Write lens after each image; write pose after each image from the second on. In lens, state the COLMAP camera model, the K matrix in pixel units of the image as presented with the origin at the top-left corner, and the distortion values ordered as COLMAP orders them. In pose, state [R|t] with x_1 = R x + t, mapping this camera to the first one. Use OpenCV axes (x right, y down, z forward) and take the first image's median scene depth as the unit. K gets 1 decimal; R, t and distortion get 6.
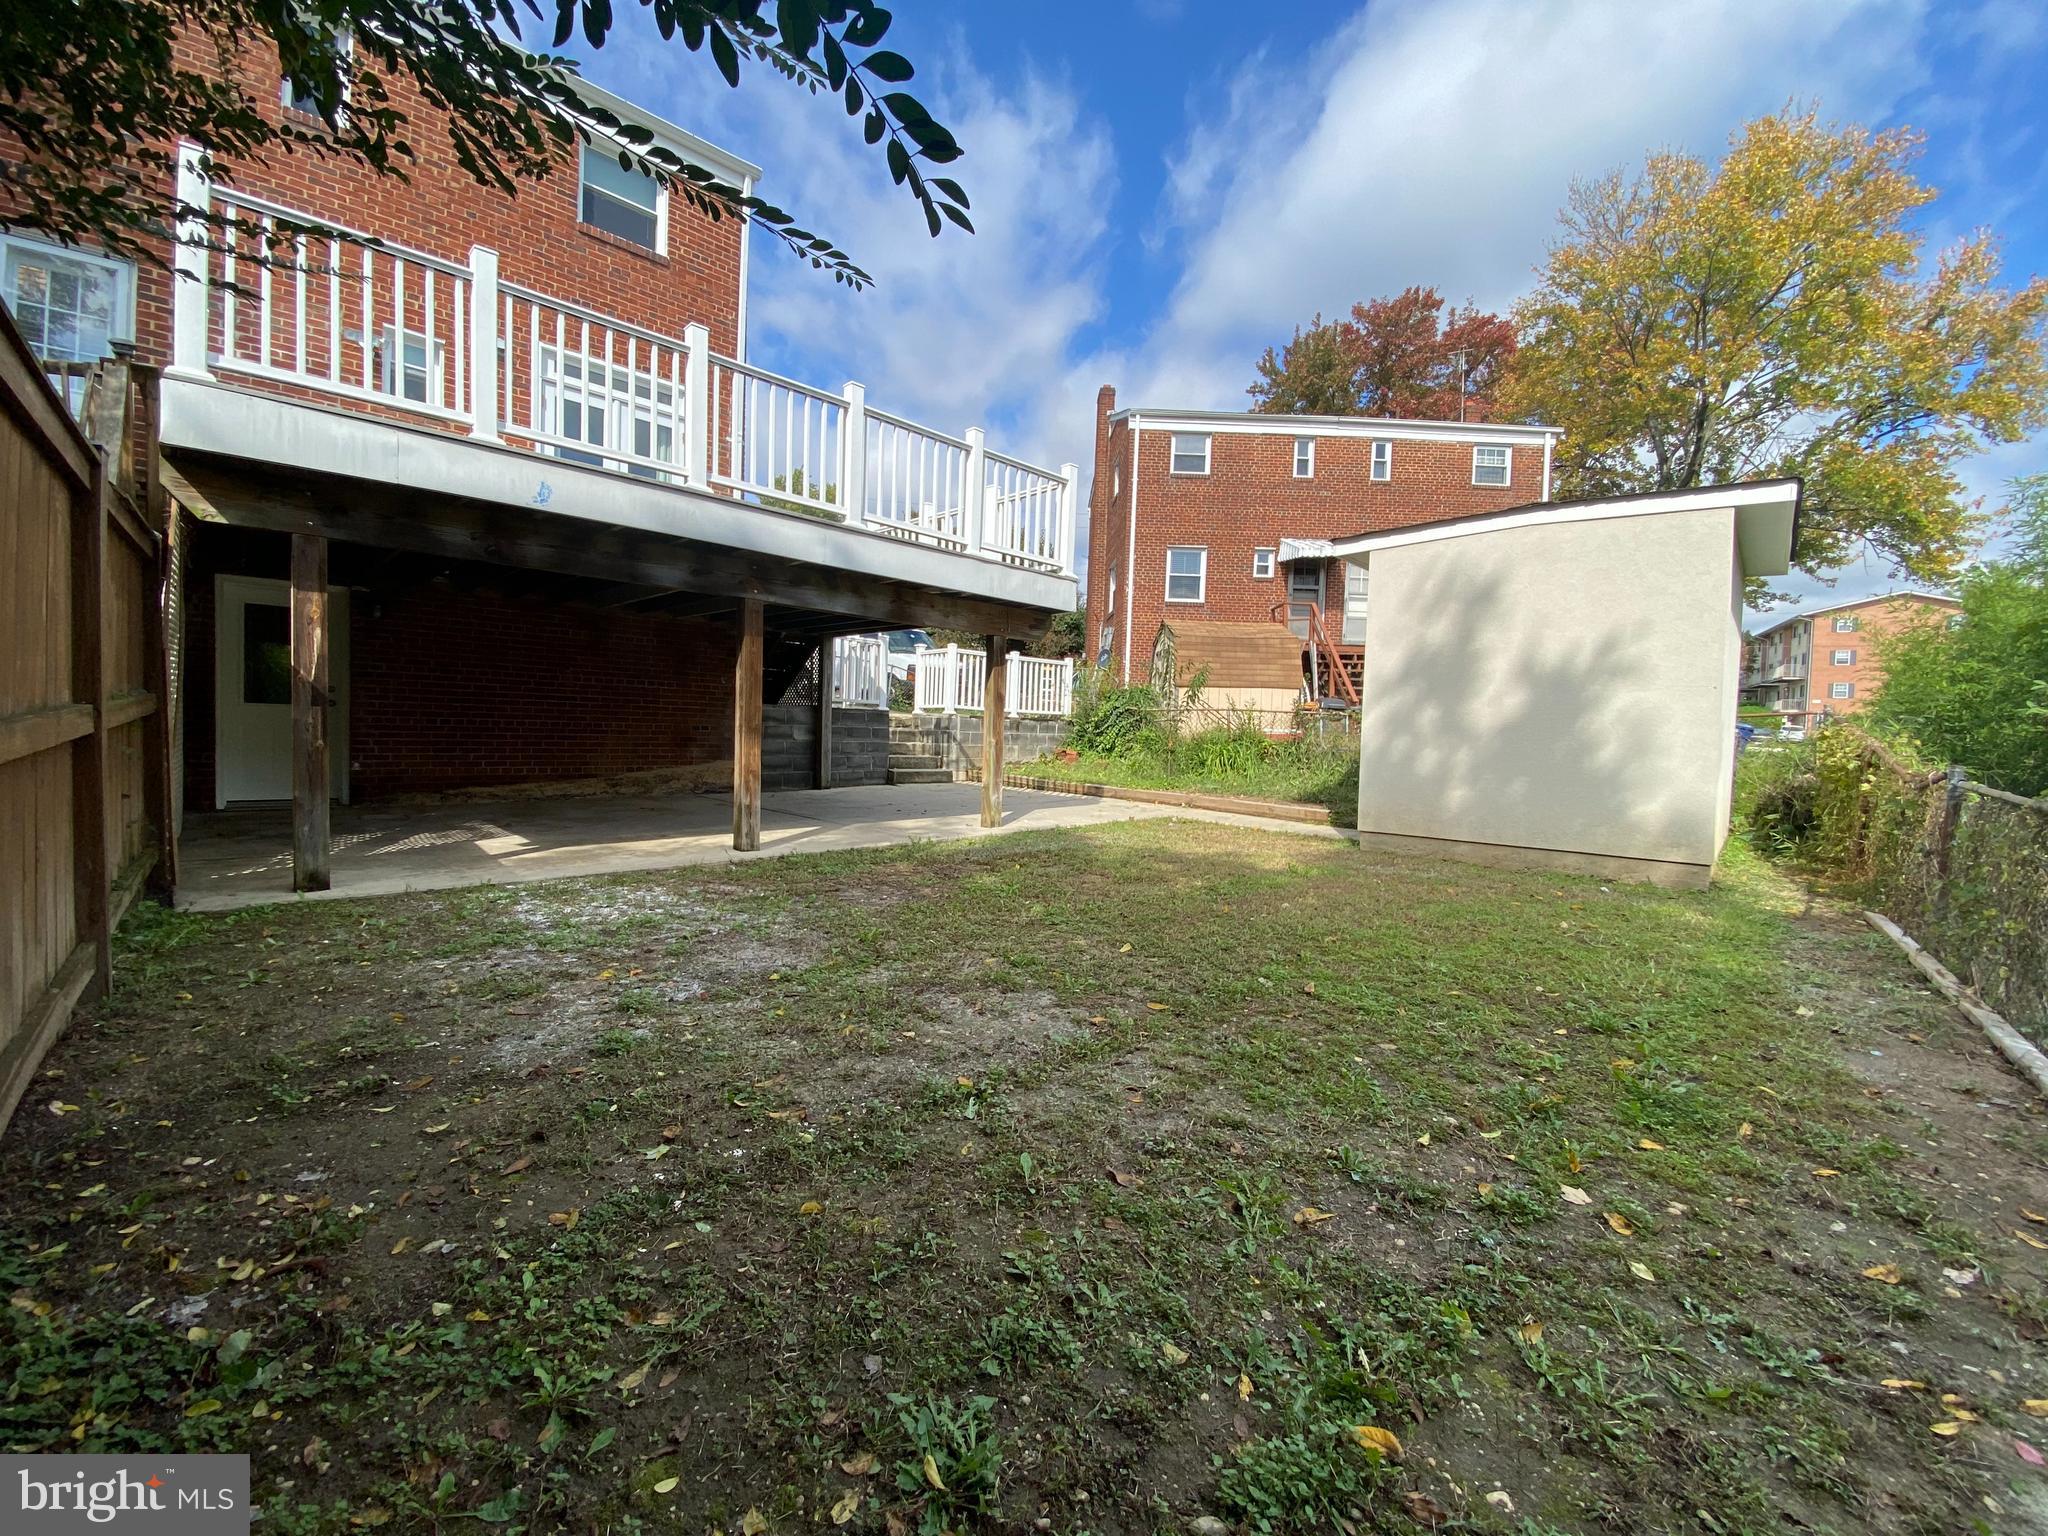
lens RADIAL K [[834.8, 0, 1026.5], [0, 834.8, 753.9], [0, 0, 1]] dist [0.034928, -0.029635]
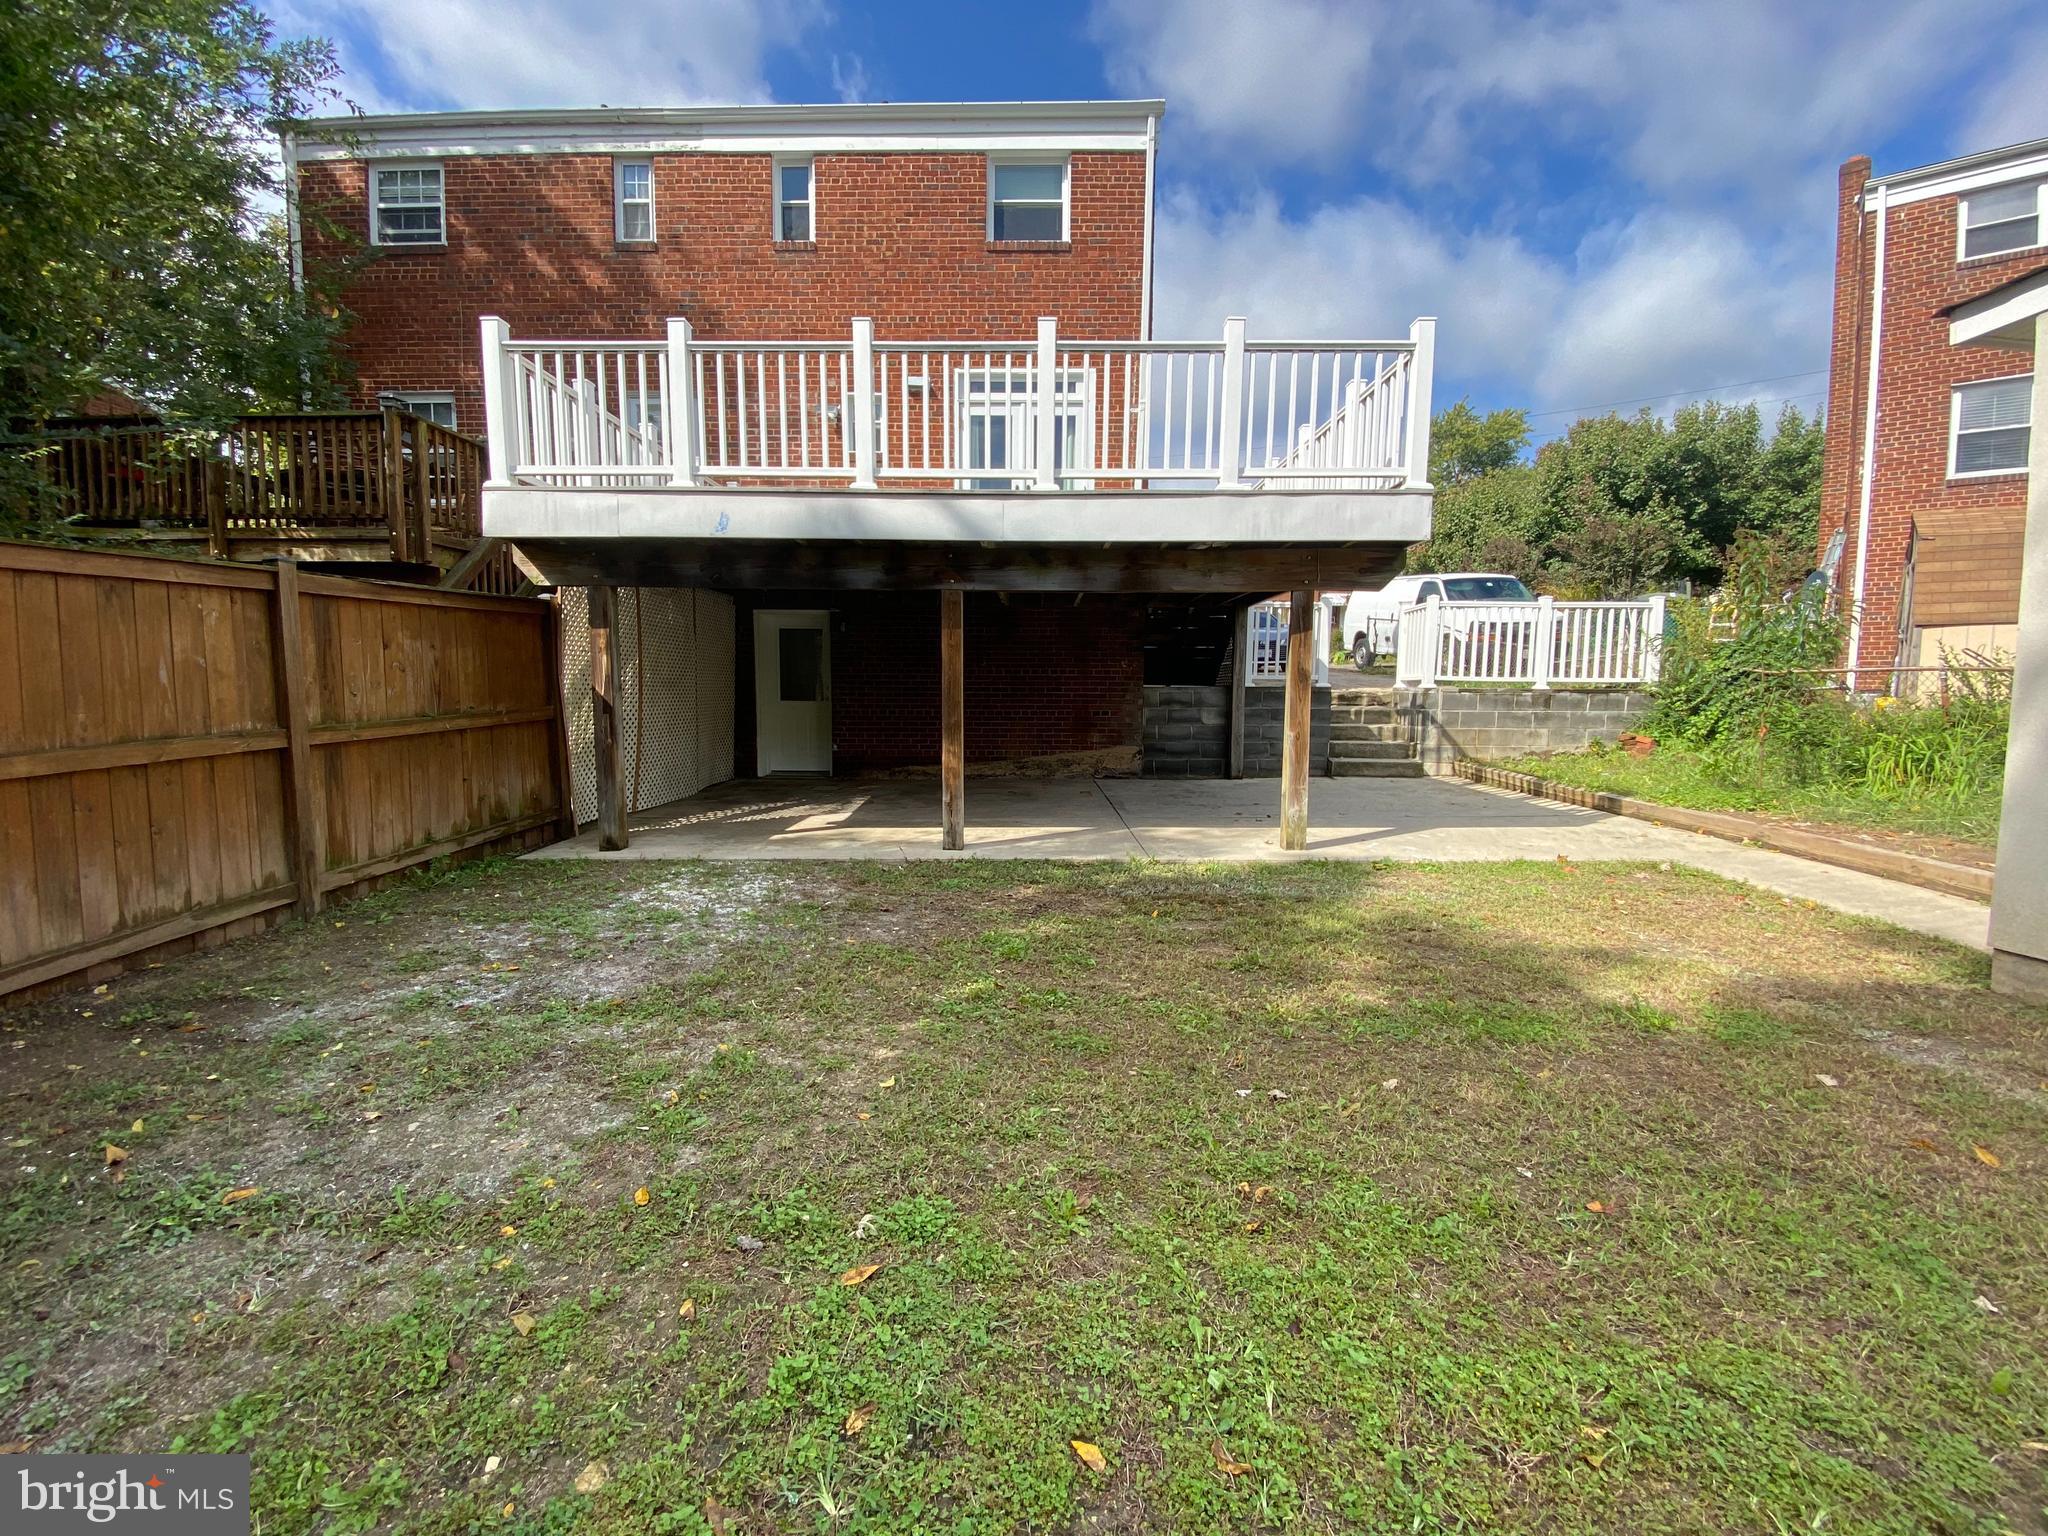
lens RADIAL K [[834.8, 0, 1026.5], [0, 834.8, 753.9], [0, 0, 1]] dist [0.034928, -0.029635]
pose [[0.698932, 0.030956, -0.714518, 0.287499], [-0.003242, 0.999190, 0.040119, -0.023879], [0.715181, -0.025724, 0.698466, 0.269304]]
